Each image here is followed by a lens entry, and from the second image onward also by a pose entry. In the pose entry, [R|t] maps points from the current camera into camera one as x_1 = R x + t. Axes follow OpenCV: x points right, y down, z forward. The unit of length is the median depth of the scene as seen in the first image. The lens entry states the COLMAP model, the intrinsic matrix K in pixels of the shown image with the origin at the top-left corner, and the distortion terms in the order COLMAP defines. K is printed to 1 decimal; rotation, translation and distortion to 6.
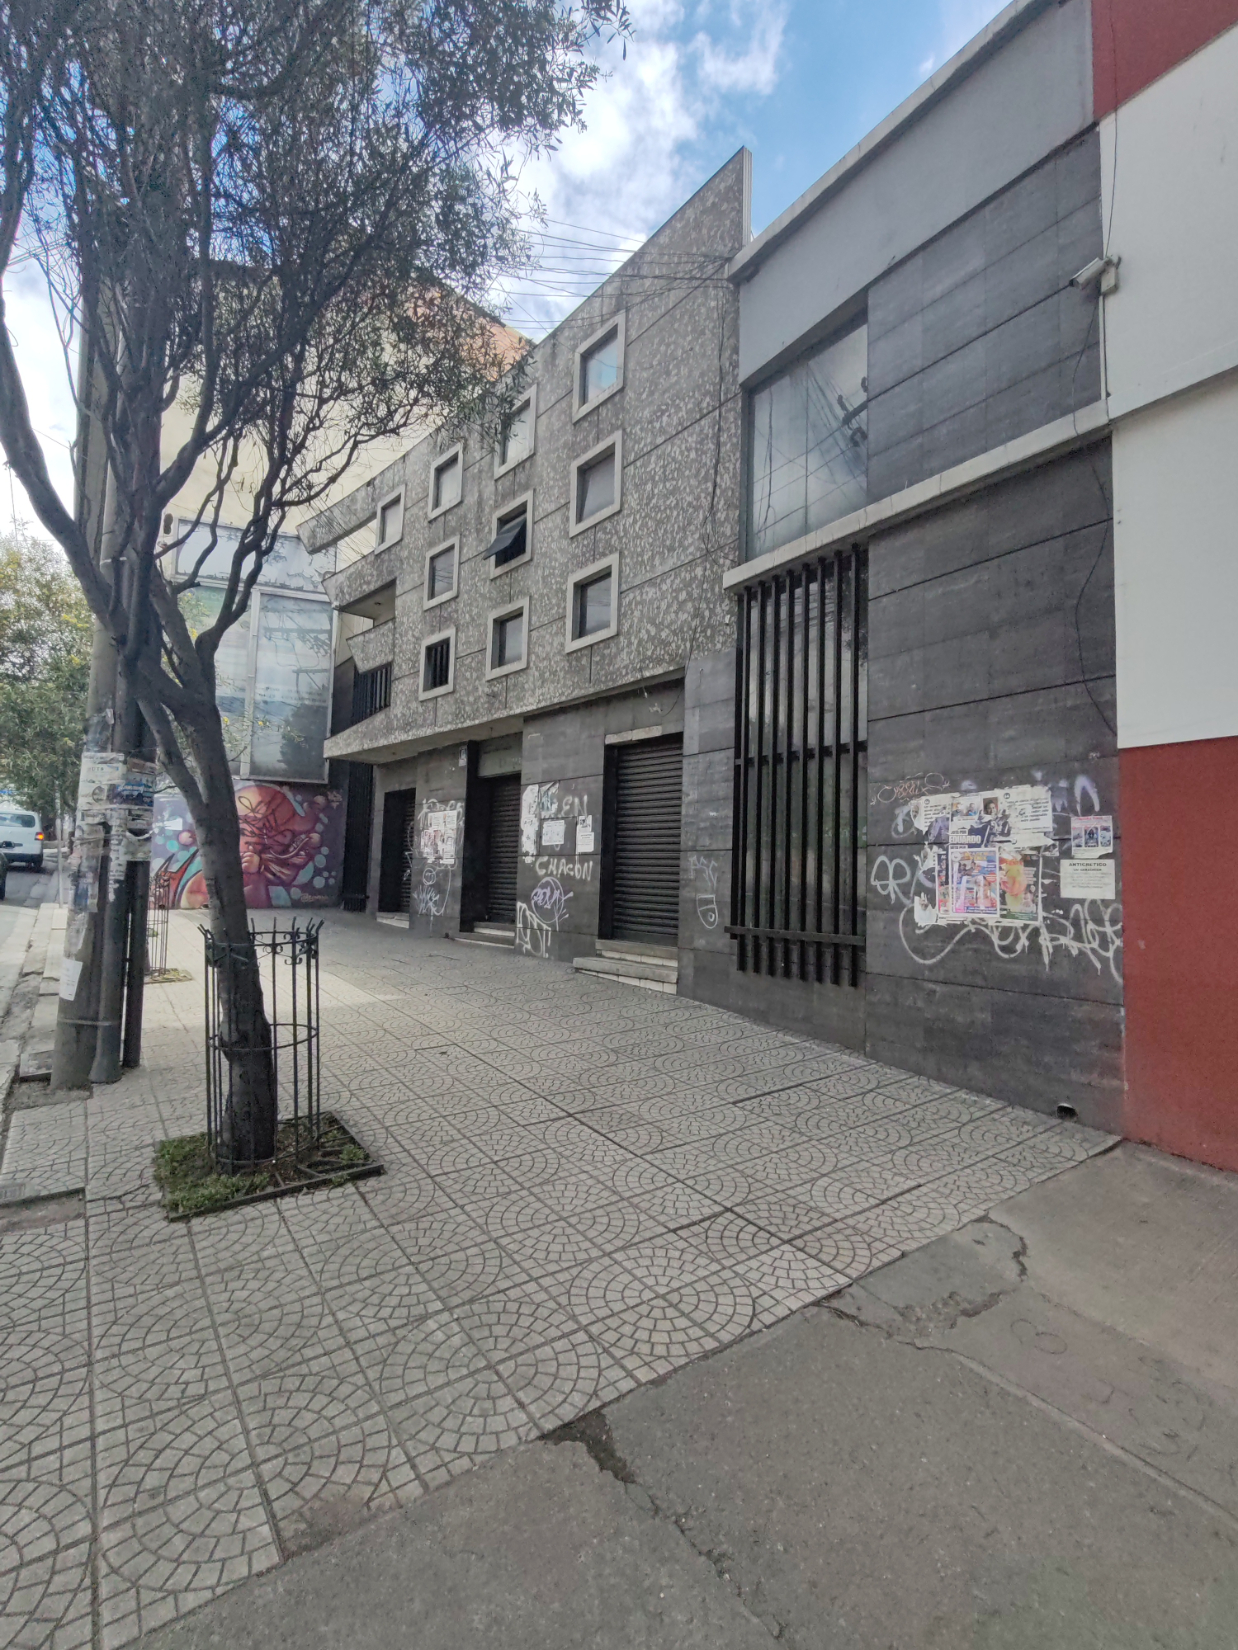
lens RADIAL K [[755.4, 0, 609.5], [0, 755.4, 829.8], [0, 0, 1]] dist [-0.001612, 0.000955]
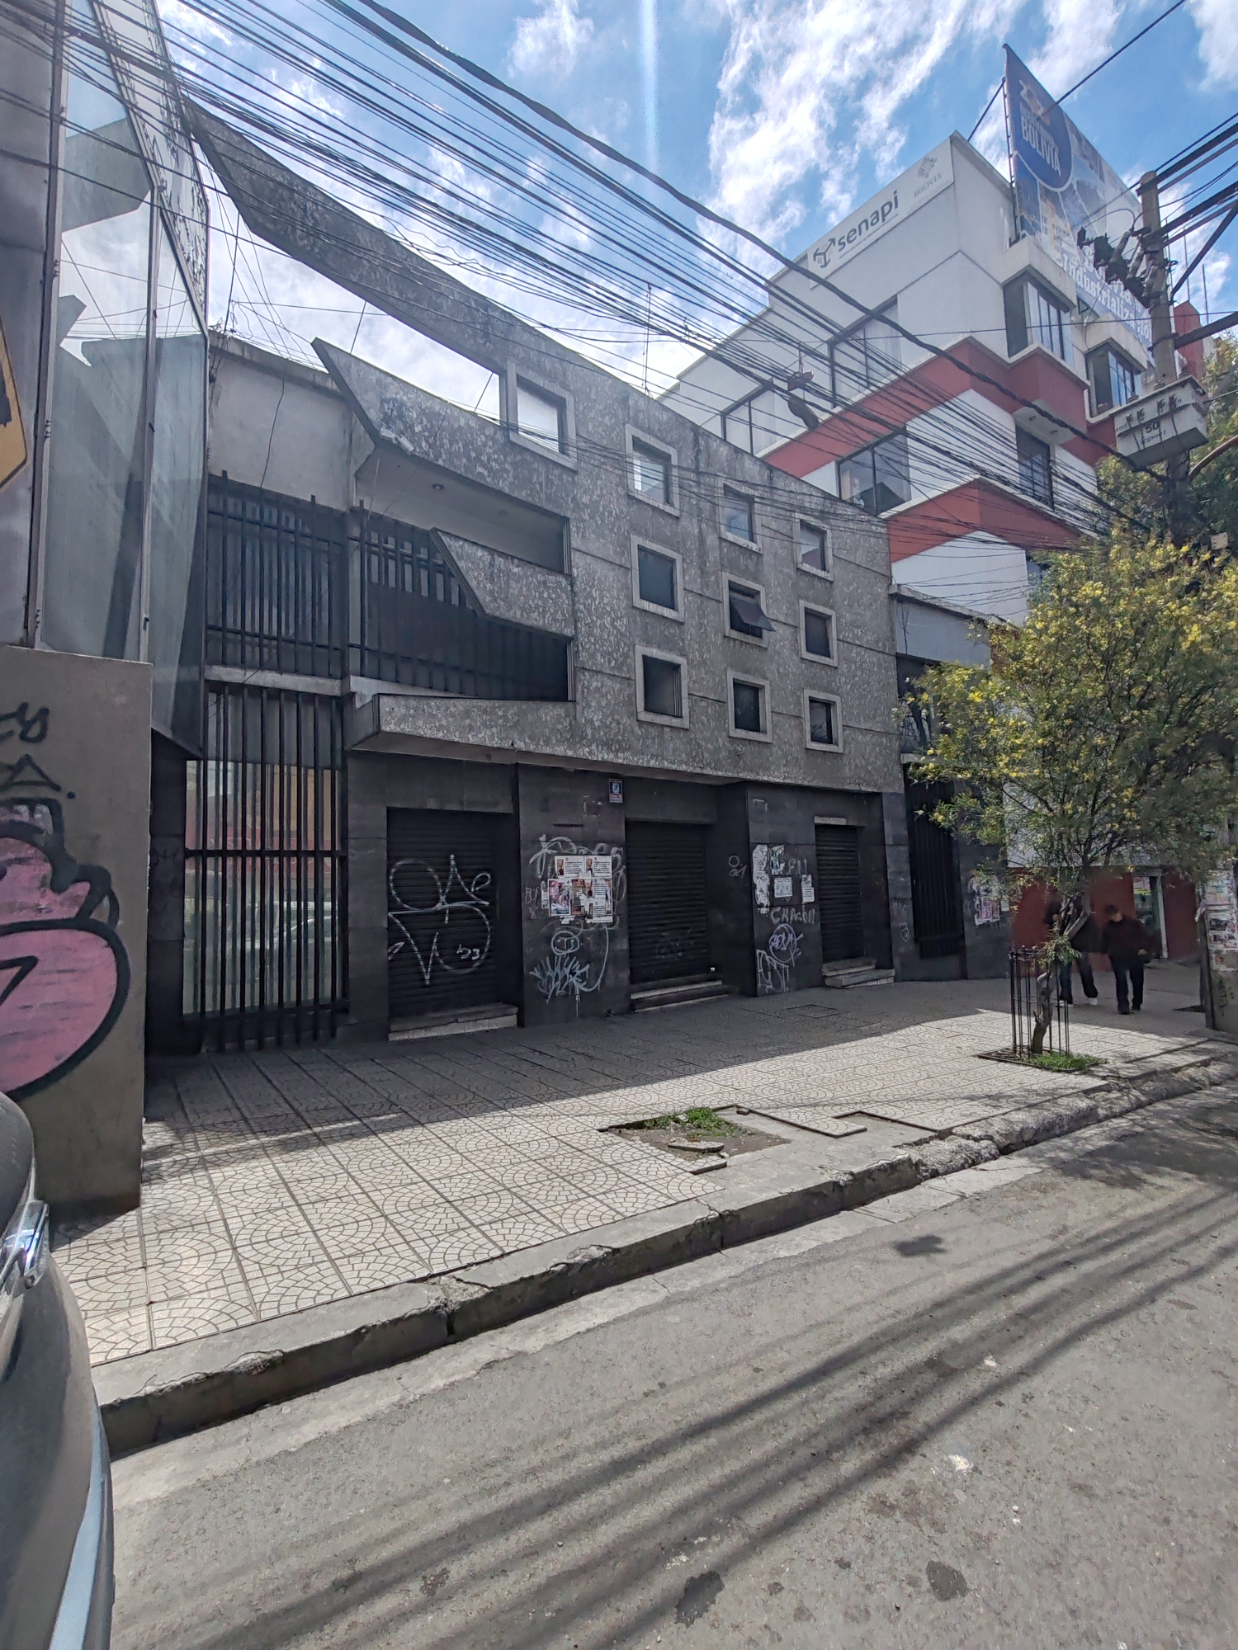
lens RADIAL K [[750.0, 0, 623.1], [0, 750.0, 829.4], [0, 0, 1]] dist [-0.005257, 0.003625]
pose [[0.016564, 0.049751, 0.998624, -1.585315], [-0.040225, 0.997986, -0.049052, -0.024121], [-0.999053, -0.039357, 0.018532, 1.525561]]
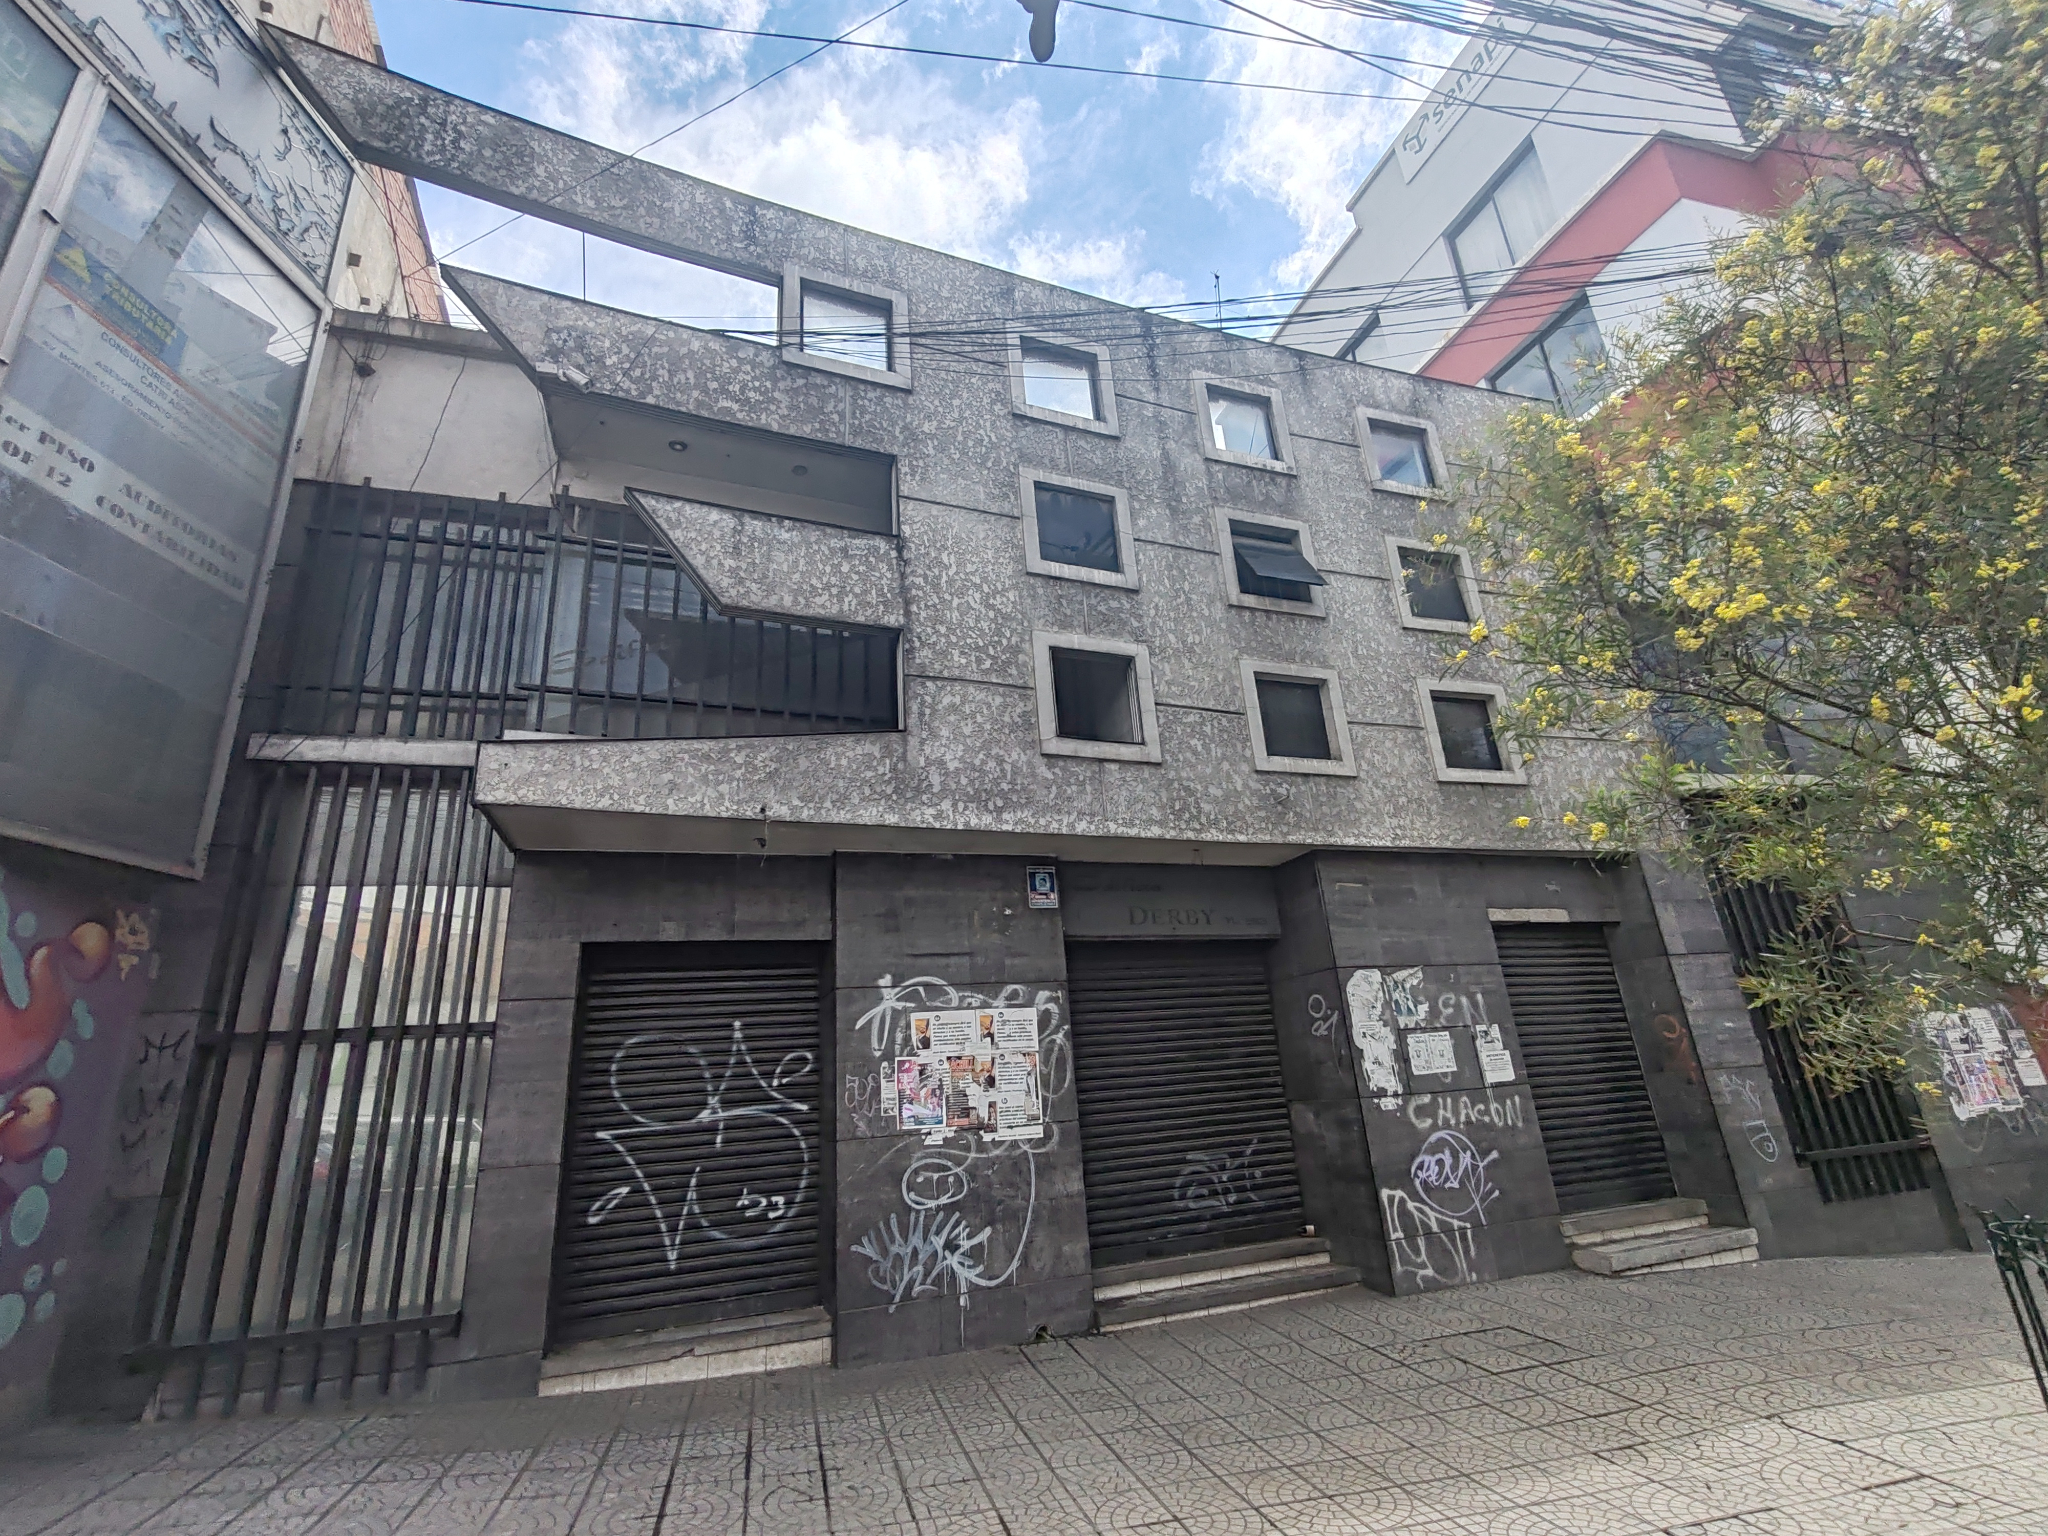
lens RADIAL K [[931.0, 0, 1028.0], [0, 931.0, 766.0], [0, 0, 1]] dist [-0.005257, 0.003625]
pose [[0.362365, 0.259440, 0.895200, -1.141295], [0.011001, 0.959220, -0.282446, -0.012068], [-0.931971, 0.112196, 0.344733, 1.255420]]
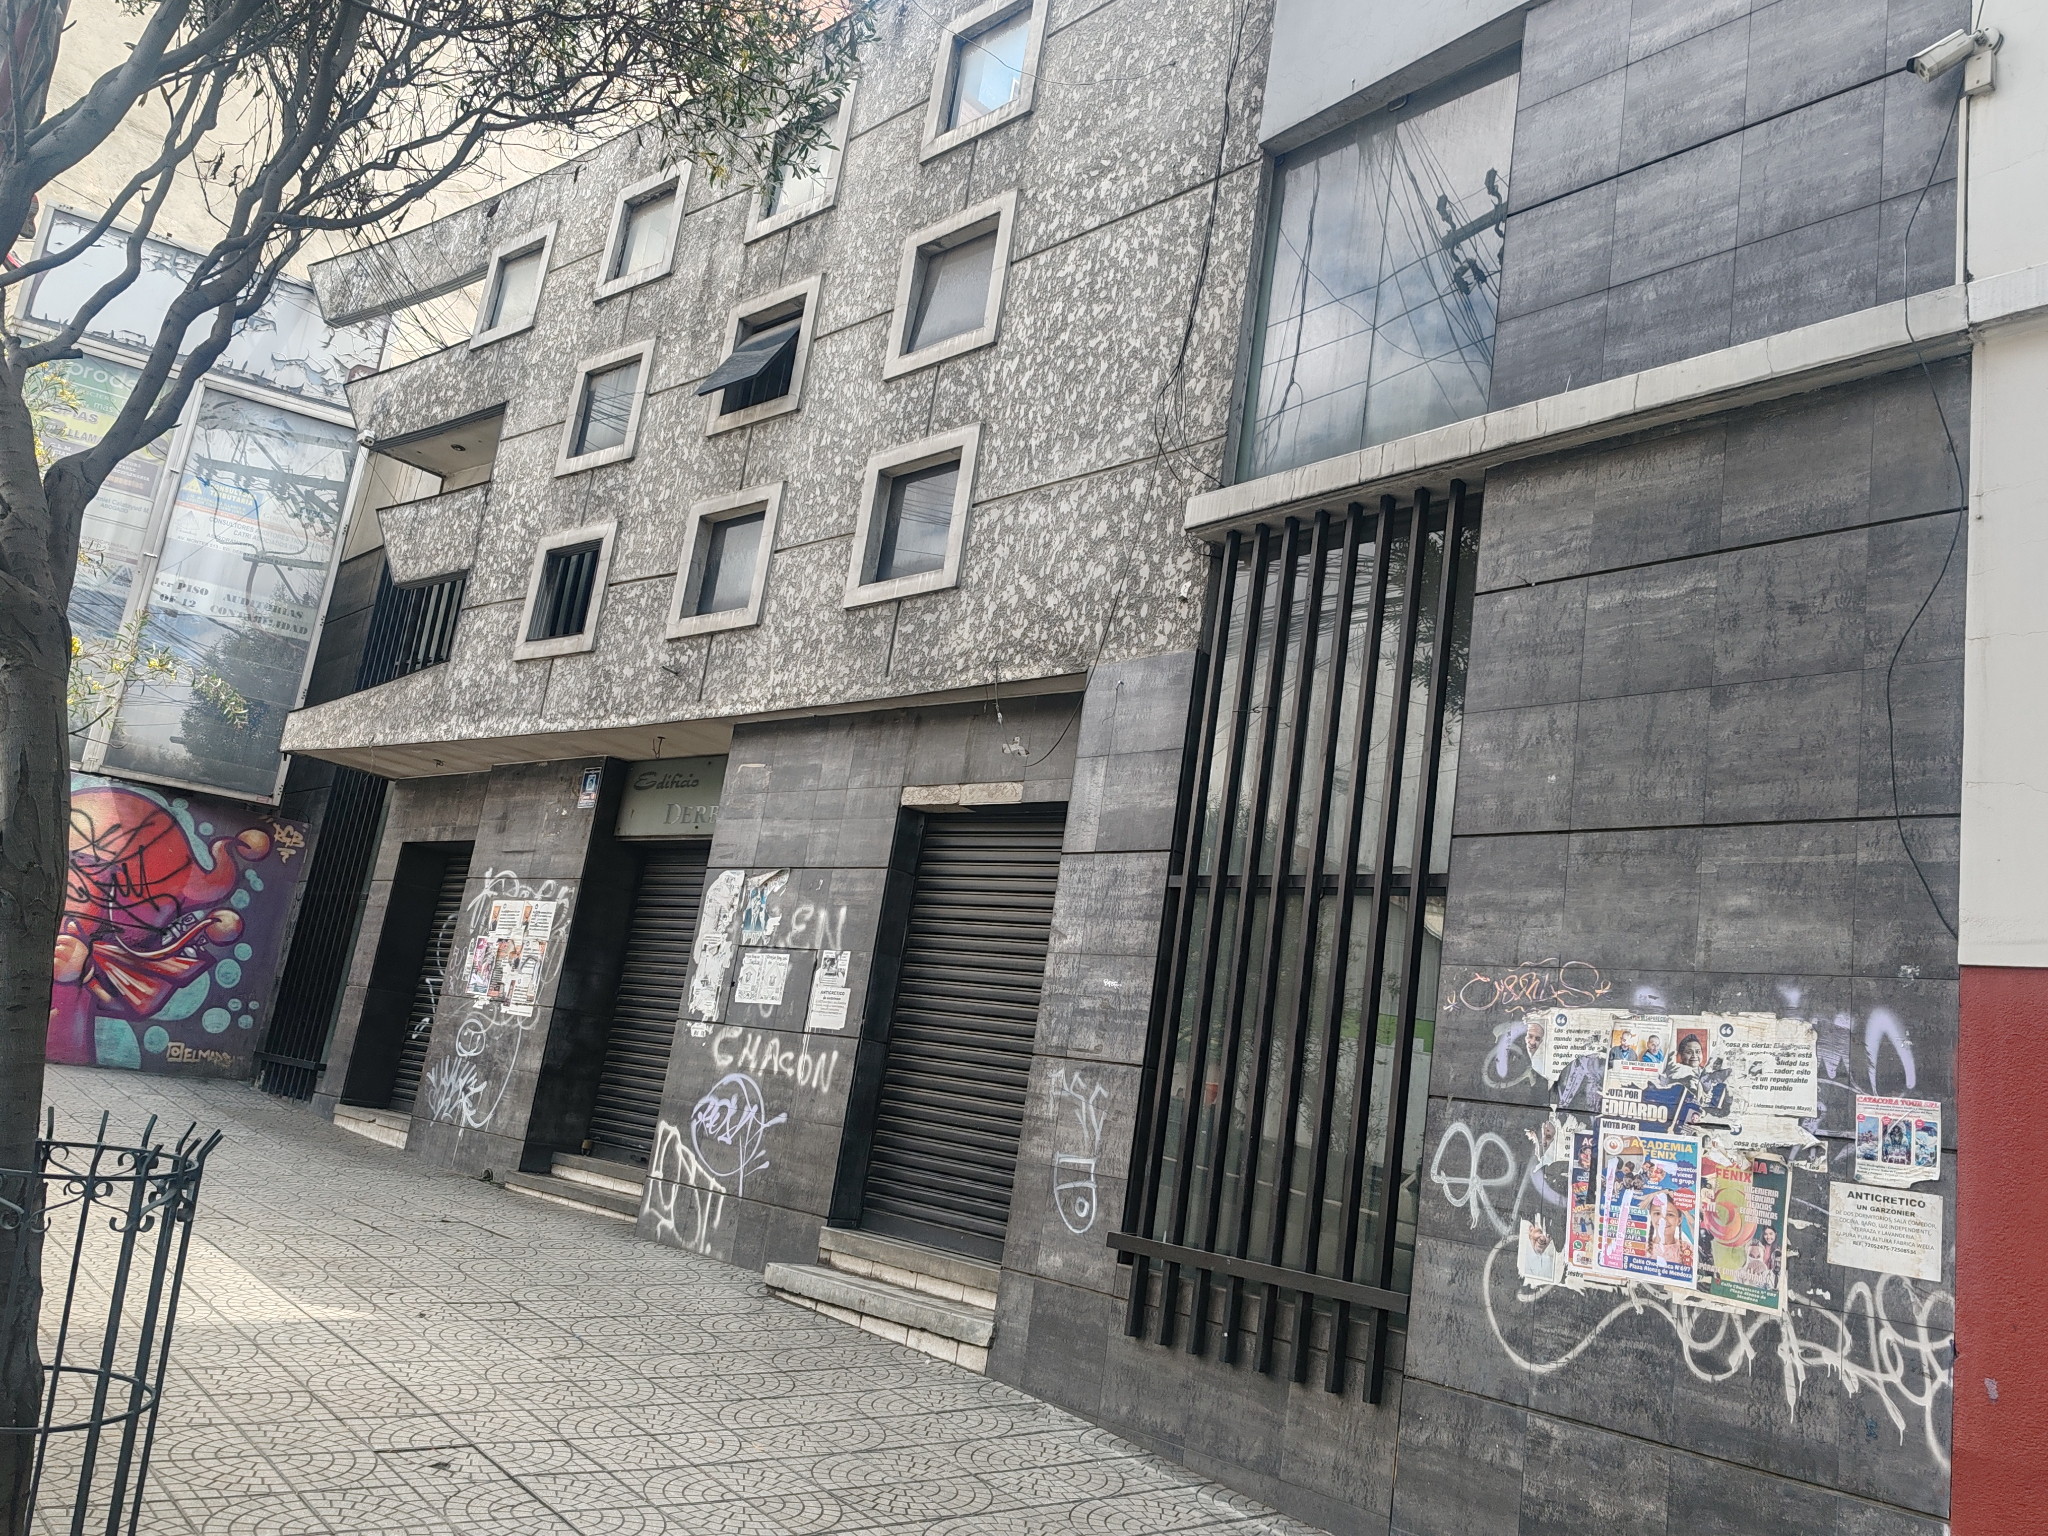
lens RADIAL K [[1581.1, 0, 1014.9], [0, 1581.1, 773.3], [0, 0, 1]] dist [0.037213, -0.024885]
pose [[0.988217, 0.134598, 0.072876, -0.010904], [-0.123697, 0.982724, -0.137669, -0.006363], [-0.090147, 0.127033, 0.987794, 0.011836]]
